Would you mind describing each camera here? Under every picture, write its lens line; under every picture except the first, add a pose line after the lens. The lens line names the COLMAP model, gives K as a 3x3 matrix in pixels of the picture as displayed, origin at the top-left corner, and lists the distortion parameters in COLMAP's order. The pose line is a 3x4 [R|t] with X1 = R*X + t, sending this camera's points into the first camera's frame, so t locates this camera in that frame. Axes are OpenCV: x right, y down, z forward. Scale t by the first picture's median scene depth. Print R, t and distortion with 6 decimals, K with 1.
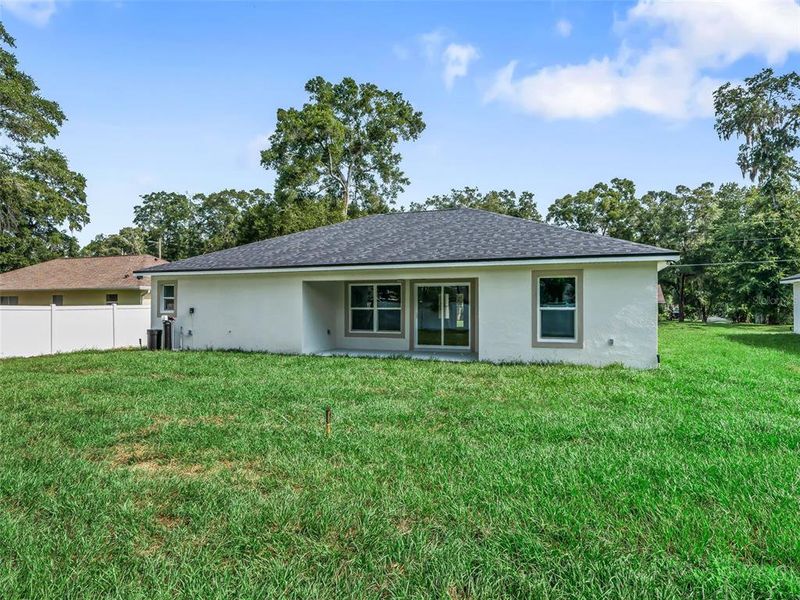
lens RADIAL K [[494.6, 0, 395.4], [0, 494.6, 303.2], [0, 0, 1]] dist [-0.010714, -0.000292]
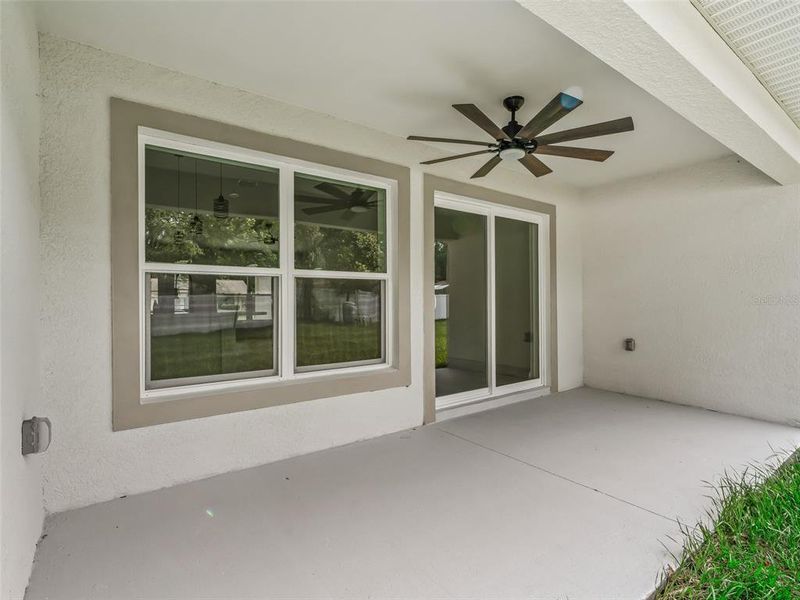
lens RADIAL K [[411.0, 0, 400.0], [0, 411.0, 300.0], [0, 0, 1]] dist [-0.002845, -0.000319]
pose [[0.534473, -0.000848, 0.845185, -0.169207], [-0.000680, 0.999999, 0.001433, 0.022461], [-0.845185, -0.001340, 0.534471, 0.842790]]
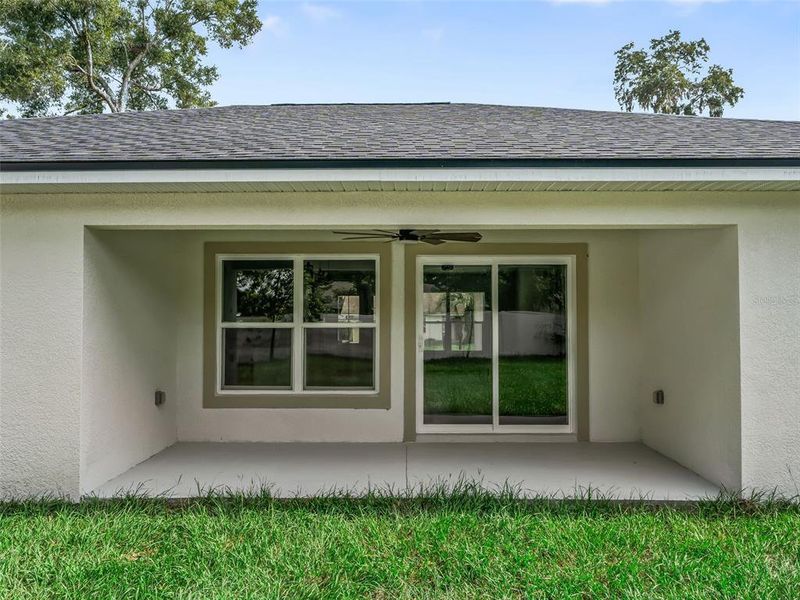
lens RADIAL K [[628.8, 0, 390.9], [0, 628.8, 298.9], [0, 0, 1]] dist [0.000745, -0.005598]
pose [[0.937951, 0.011256, 0.346584, -0.132715], [-0.001083, 0.999563, -0.029532, 0.005027], [-0.346765, 0.027324, 0.937554, 0.545688]]
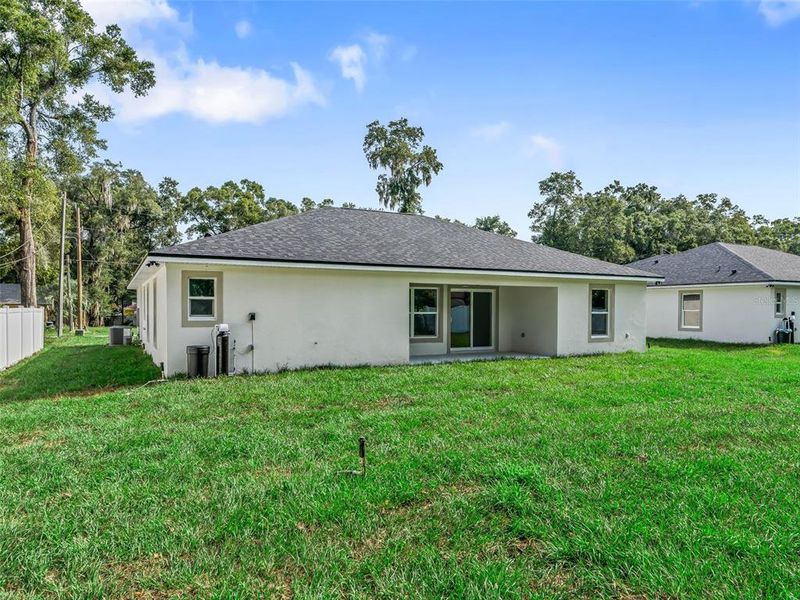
lens RADIAL K [[547.0, 0, 400.6], [0, 547.0, 315.8], [0, 0, 1]] dist [-0.018865, 0.001552]
pose [[0.646232, -0.006371, 0.763114, -0.849185], [-0.004782, 0.999912, 0.012398, 0.003027], [-0.763126, -0.011662, 0.646144, 0.328800]]
